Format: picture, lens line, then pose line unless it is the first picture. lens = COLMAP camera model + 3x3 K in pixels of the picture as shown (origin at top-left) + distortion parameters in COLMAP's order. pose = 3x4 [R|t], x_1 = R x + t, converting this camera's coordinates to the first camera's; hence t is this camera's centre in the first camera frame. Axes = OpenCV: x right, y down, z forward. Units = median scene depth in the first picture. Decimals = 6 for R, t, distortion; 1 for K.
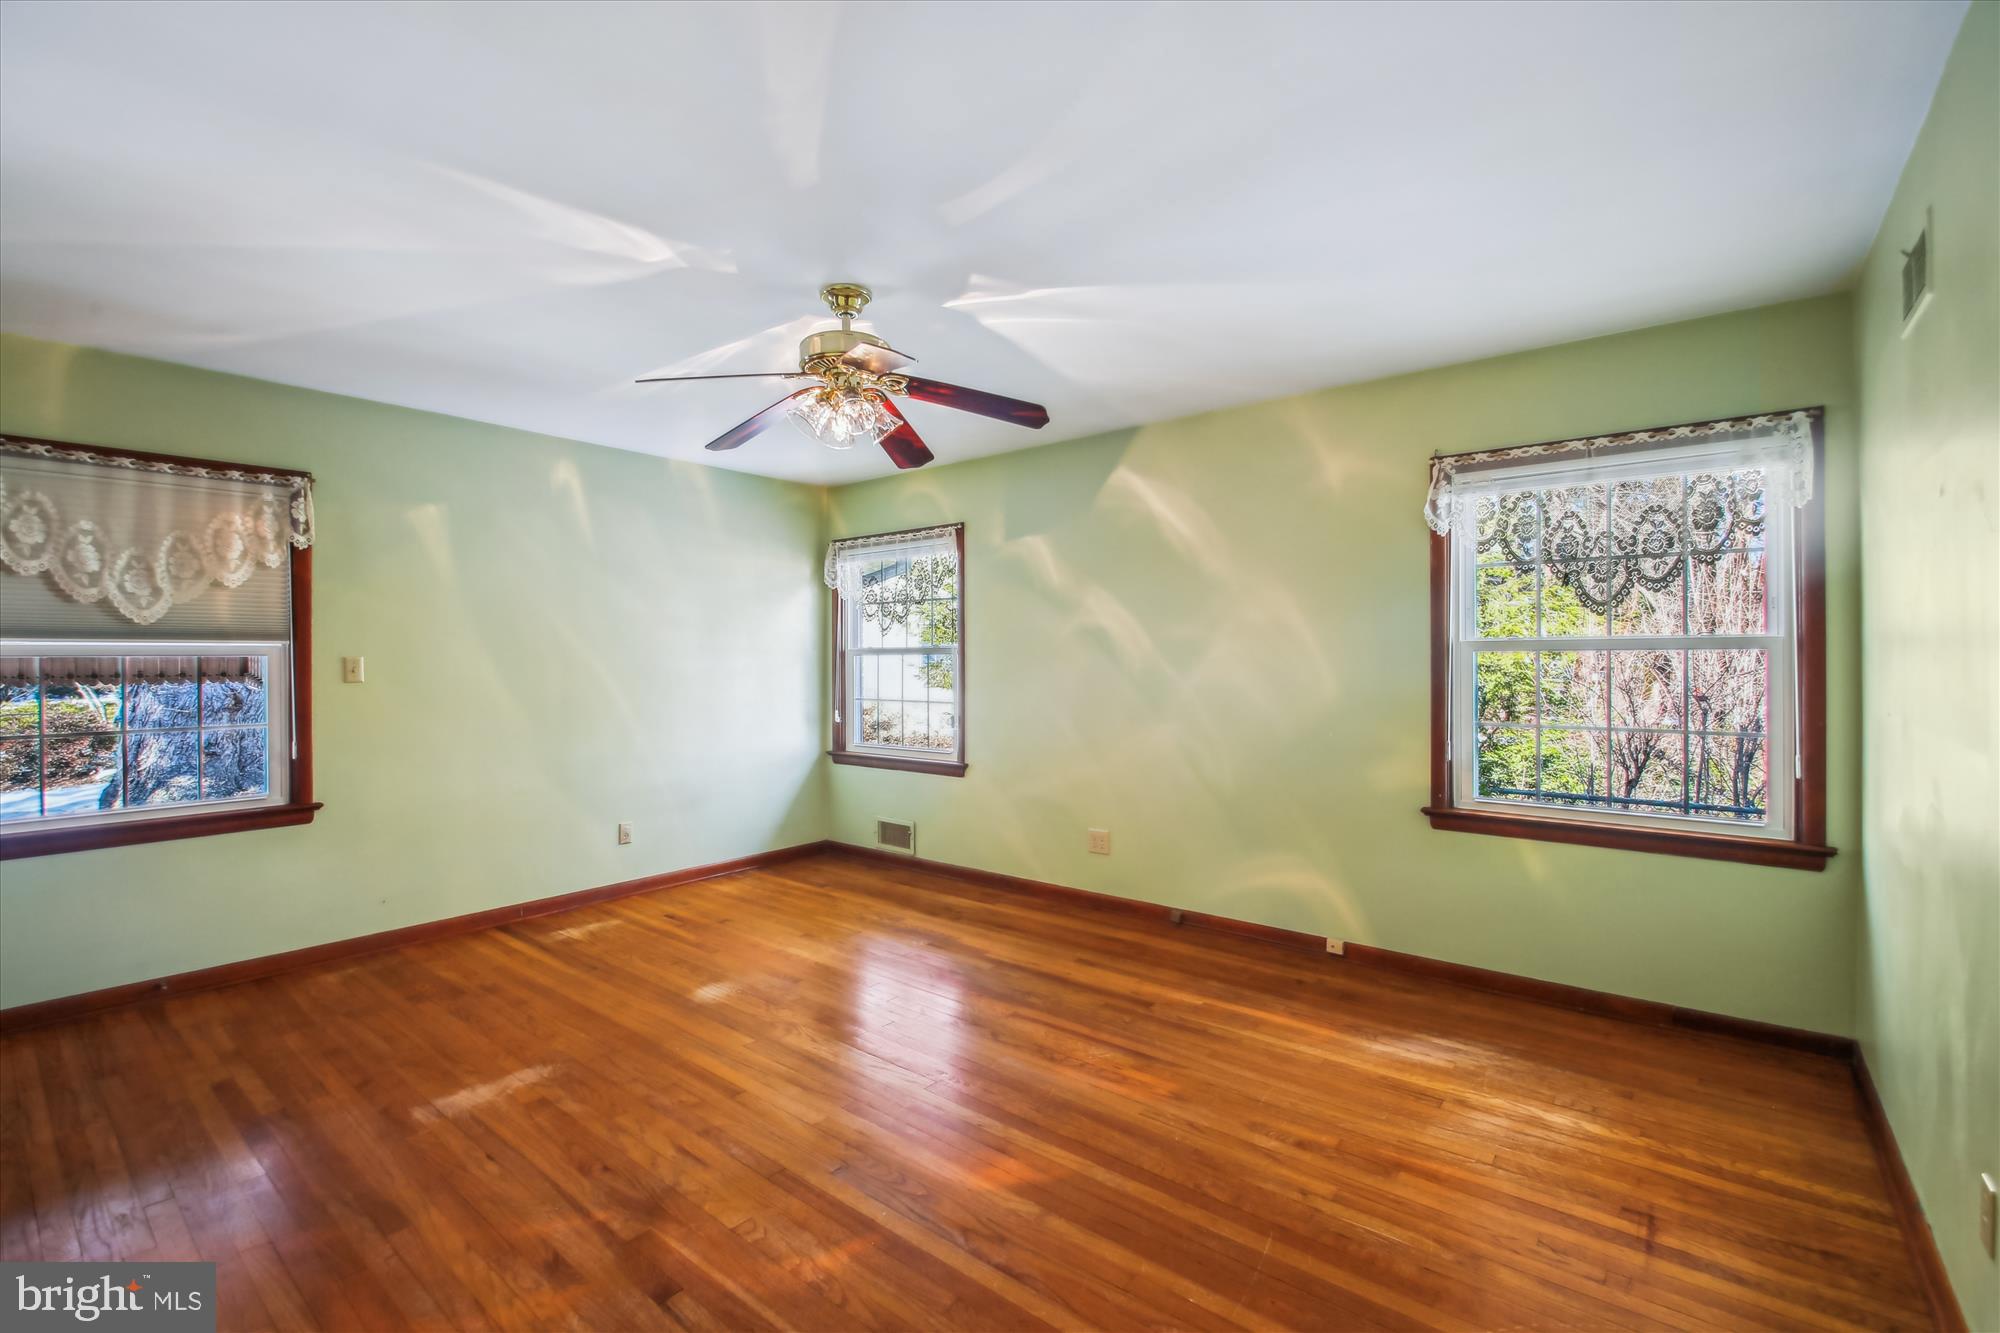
lens RADIAL K [[859.5, 0, 987.2], [0, 859.5, 663.0], [0, 0, 1]] dist [-0.019097, -0.000666]
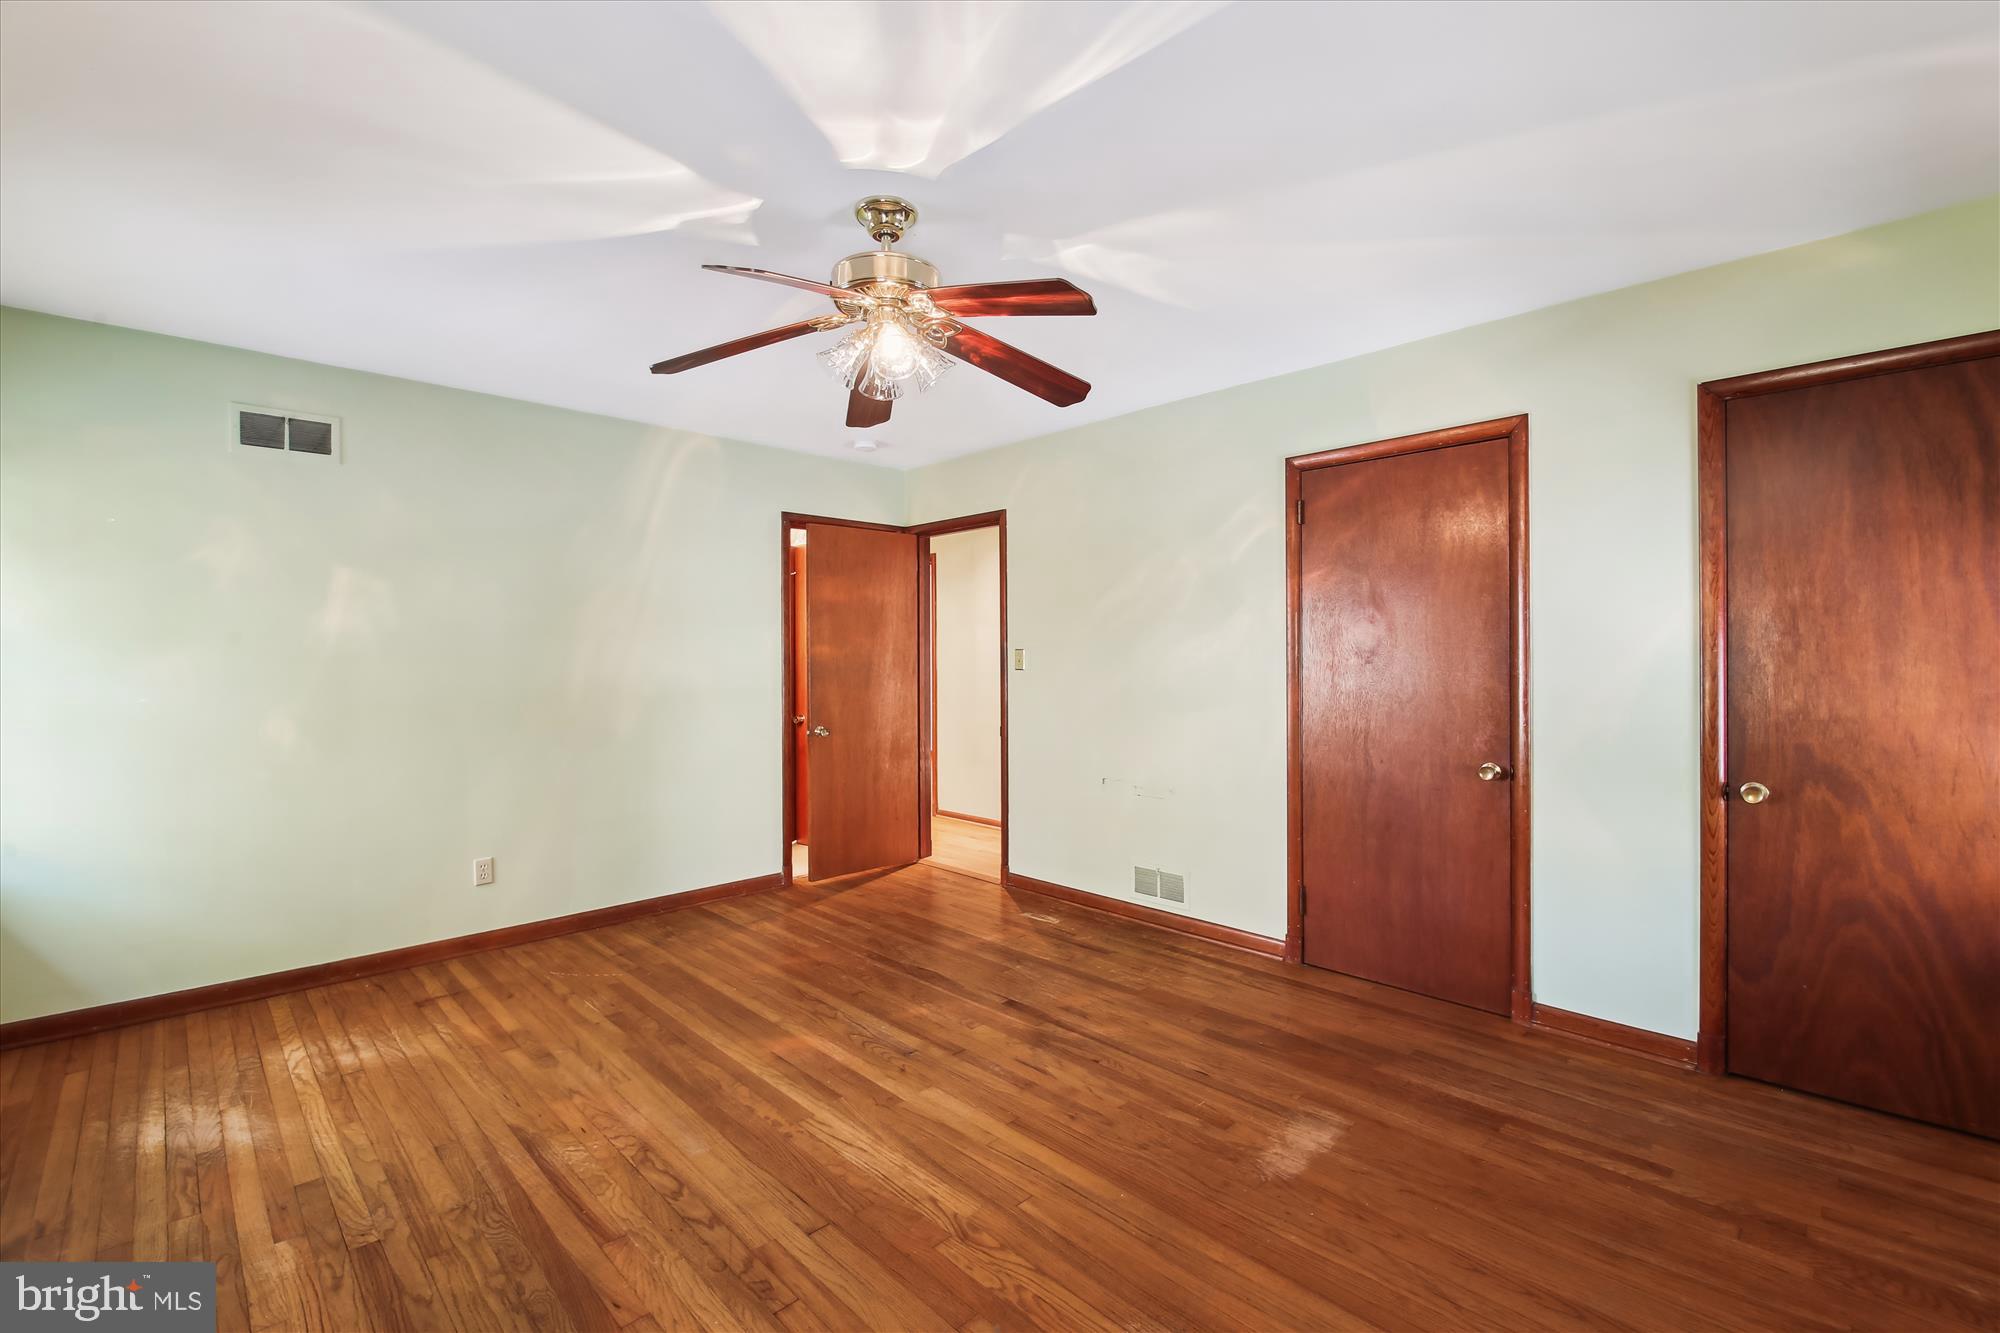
lens RADIAL K [[859.5, 0, 987.2], [0, 859.5, 663.0], [0, 0, 1]] dist [-0.019097, -0.000666]
pose [[-0.992518, 0.006619, 0.121916, -0.397059], [0.007620, 0.999941, 0.007749, 0.003772], [-0.121857, 0.008620, -0.992510, 1.999125]]
